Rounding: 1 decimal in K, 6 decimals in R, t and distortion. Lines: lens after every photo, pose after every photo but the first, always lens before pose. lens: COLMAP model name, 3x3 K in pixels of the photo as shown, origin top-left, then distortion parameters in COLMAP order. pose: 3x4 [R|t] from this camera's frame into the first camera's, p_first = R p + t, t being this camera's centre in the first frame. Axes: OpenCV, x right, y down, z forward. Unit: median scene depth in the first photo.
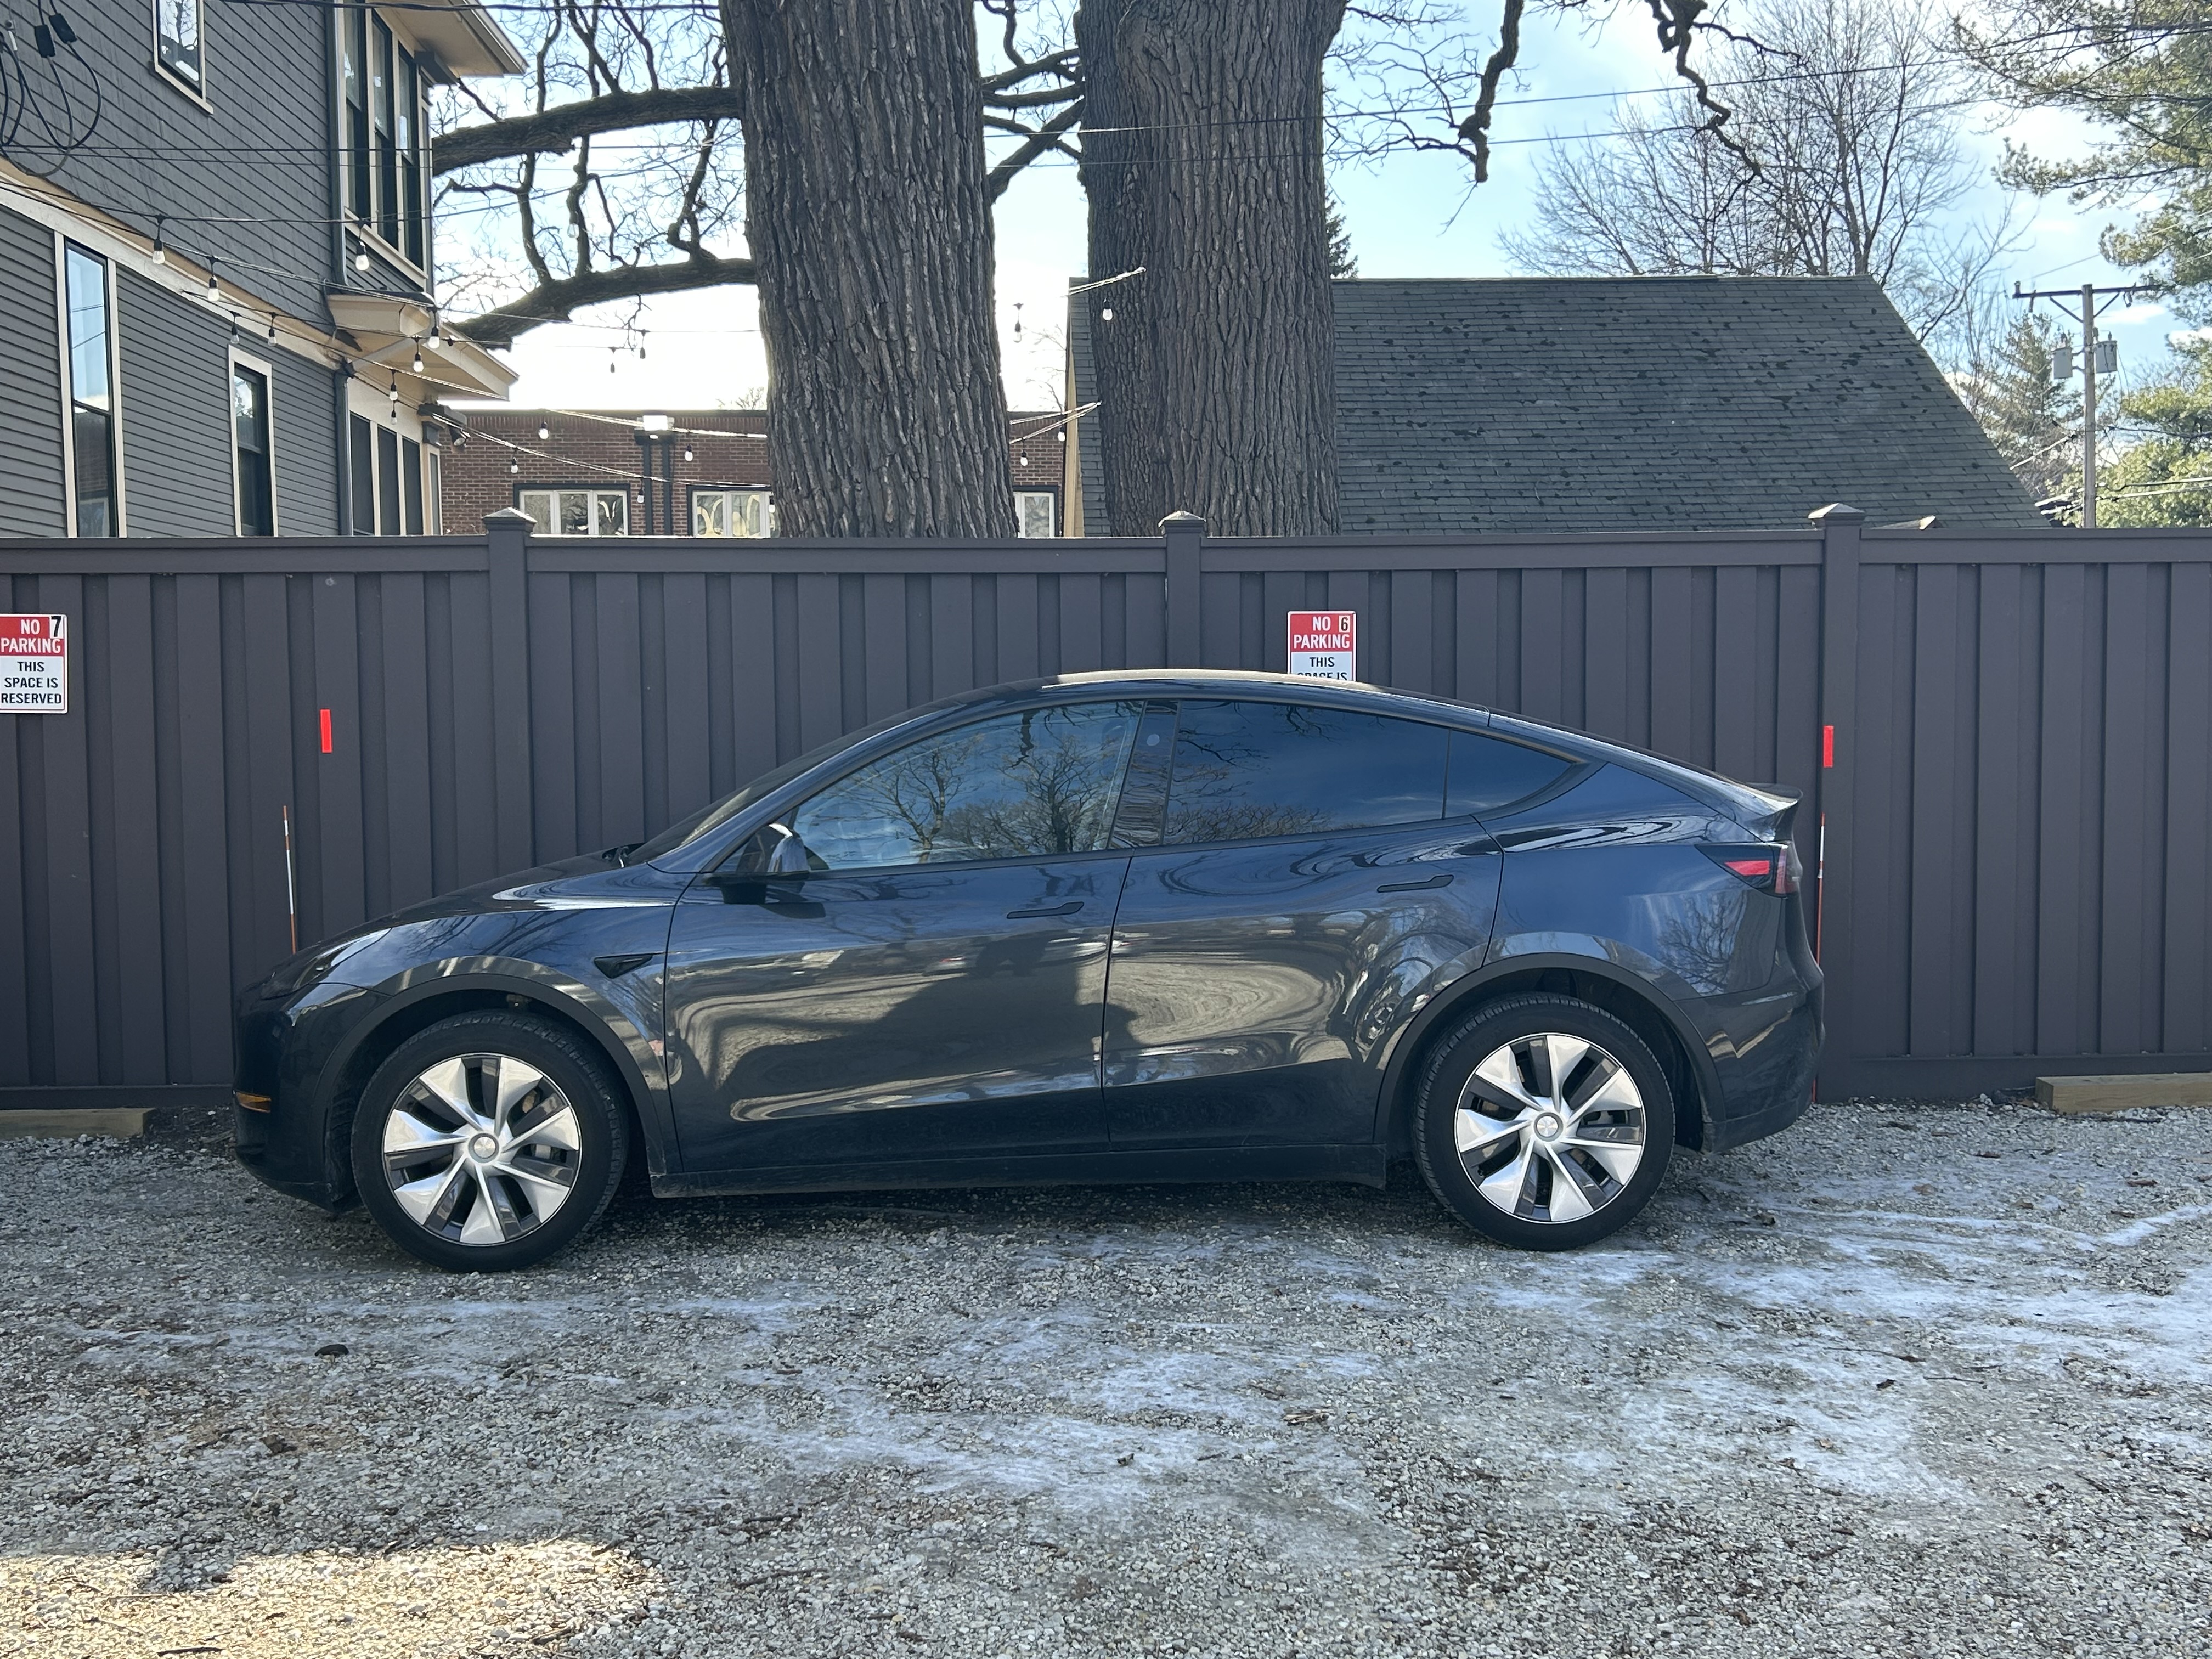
lens RADIAL K [[2253.2, 0, 1108.7], [0, 2253.2, 847.1], [0, 0, 1]] dist [-0.075495, 0.000000]
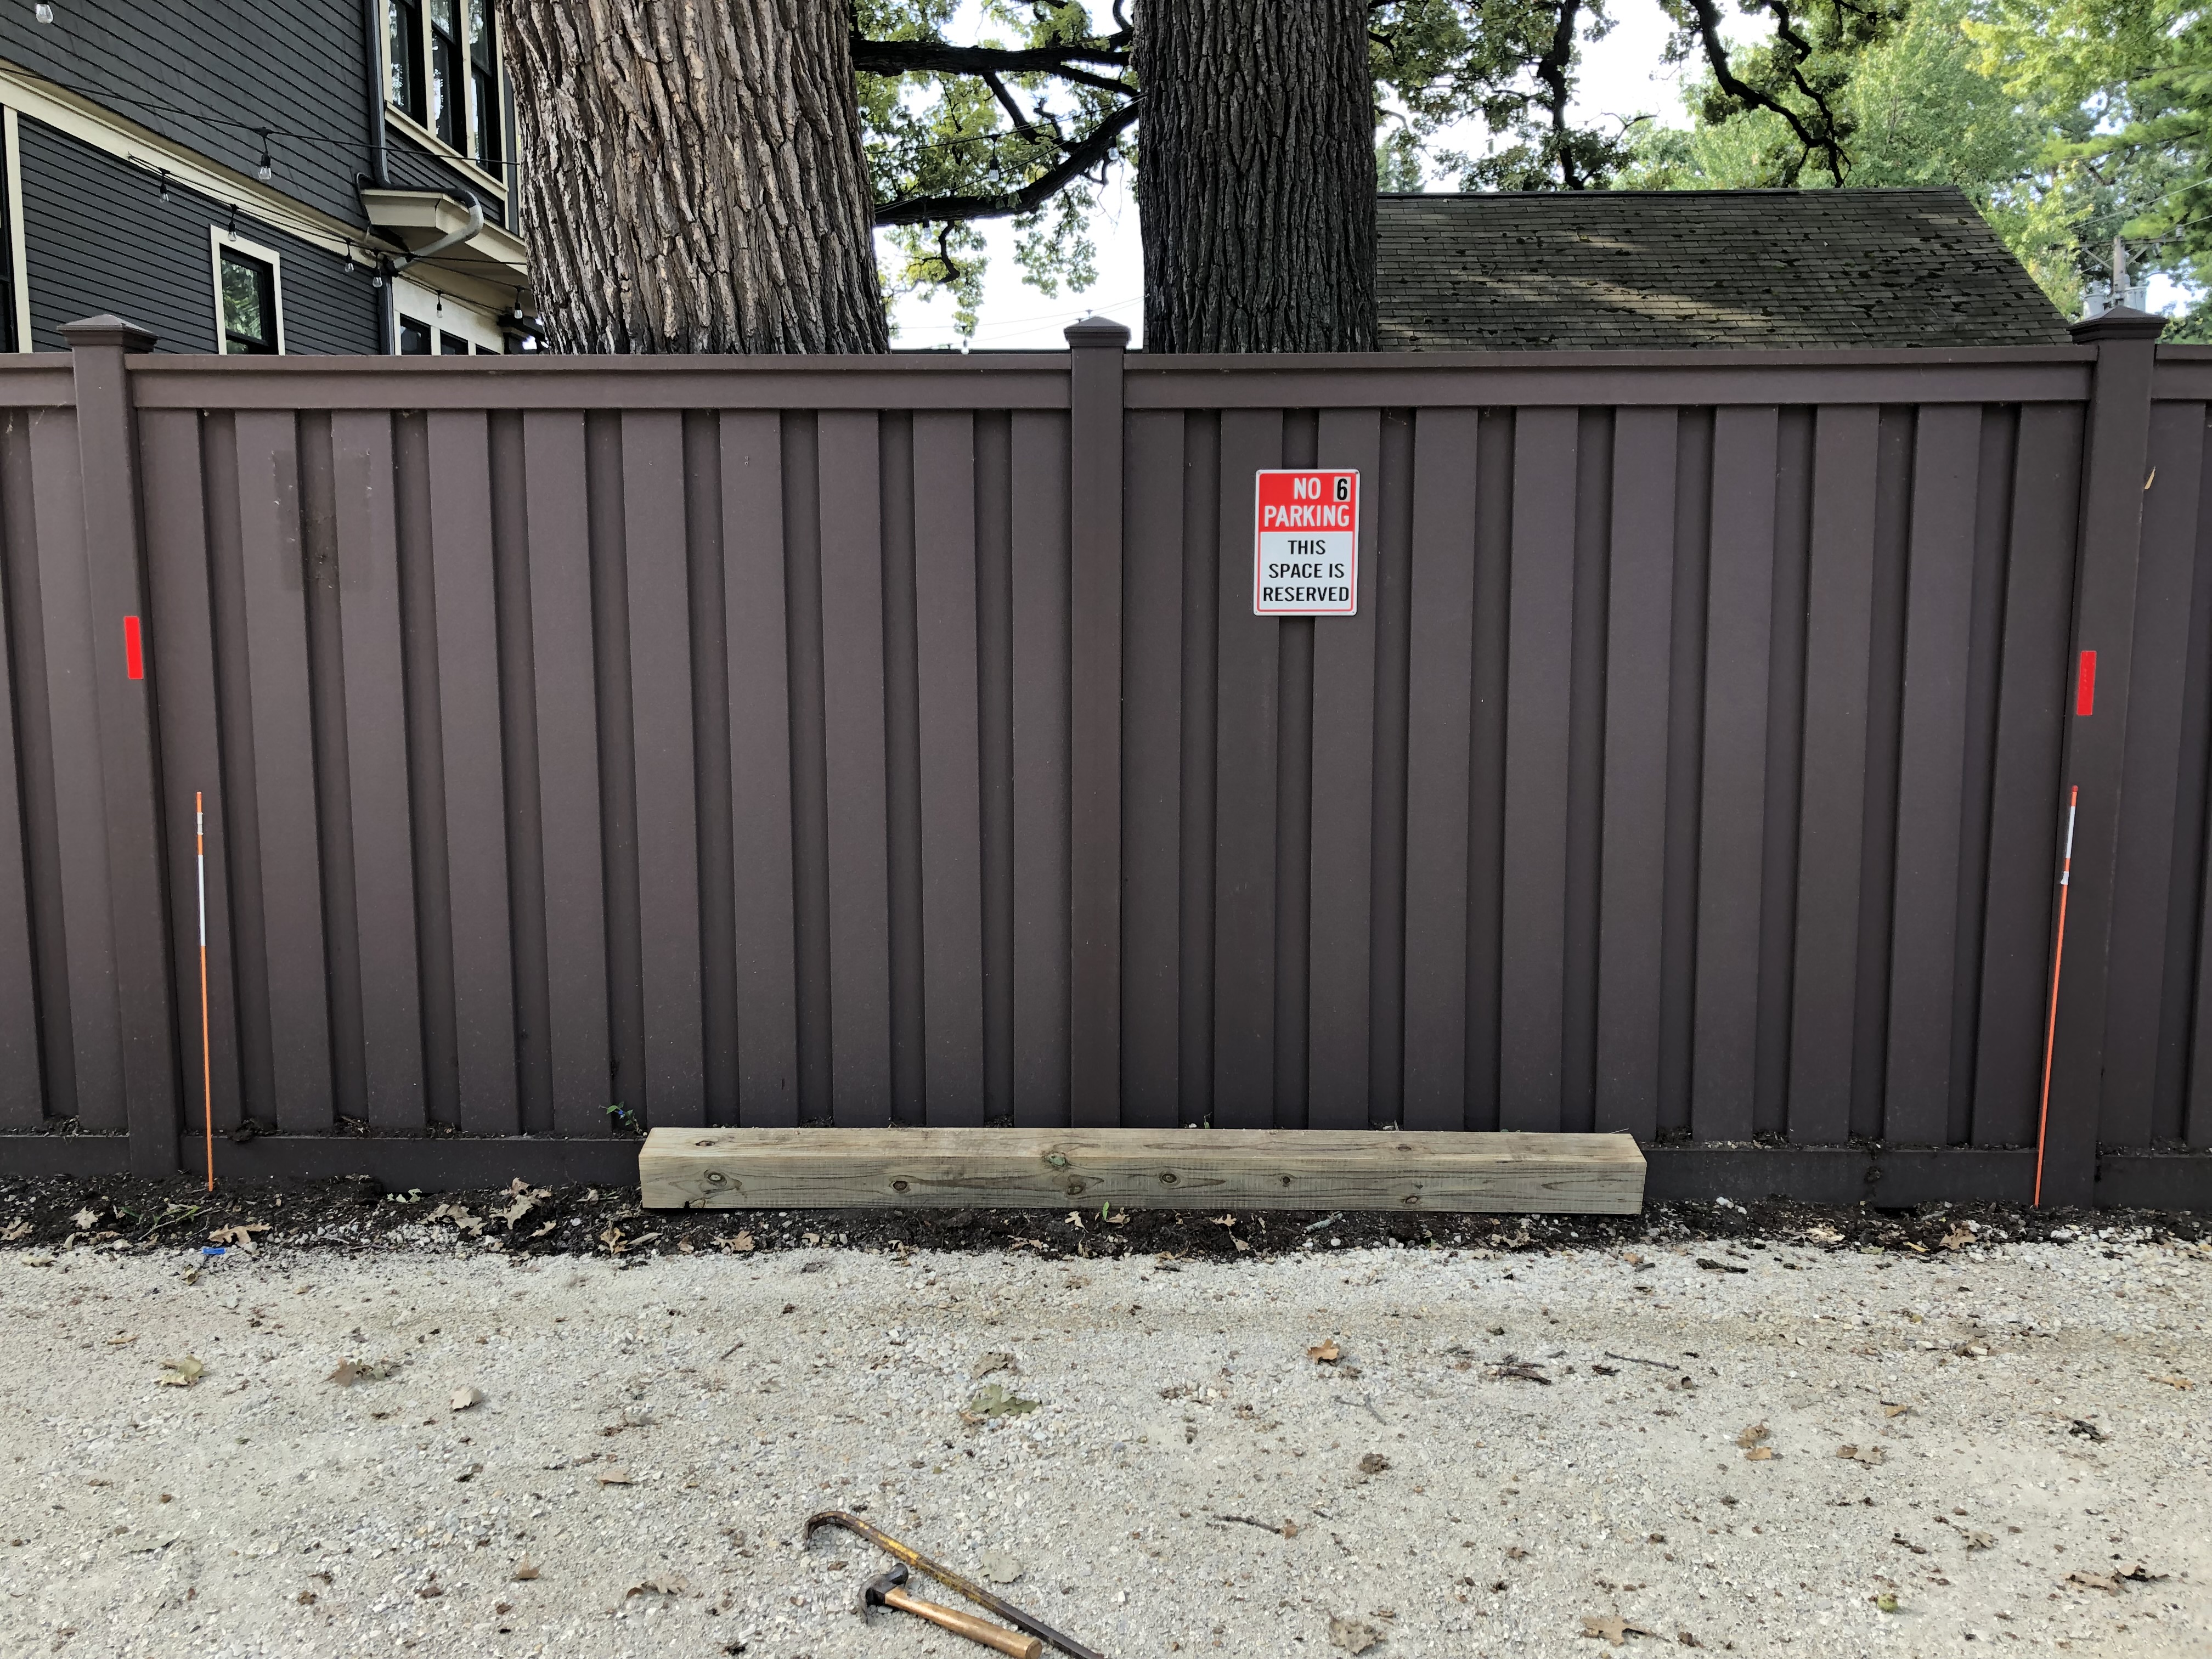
lens RADIAL K [[1813.9, 0, 1105.0], [0, 1813.9, 806.5], [0, 0, 1]] dist [-0.074799, 0.024262]
pose [[0.997155, 0.016679, -0.073508, 0.075193], [-0.013601, 0.999018, 0.042176, -0.027337], [0.074140, -0.041057, 0.996402, 0.457556]]
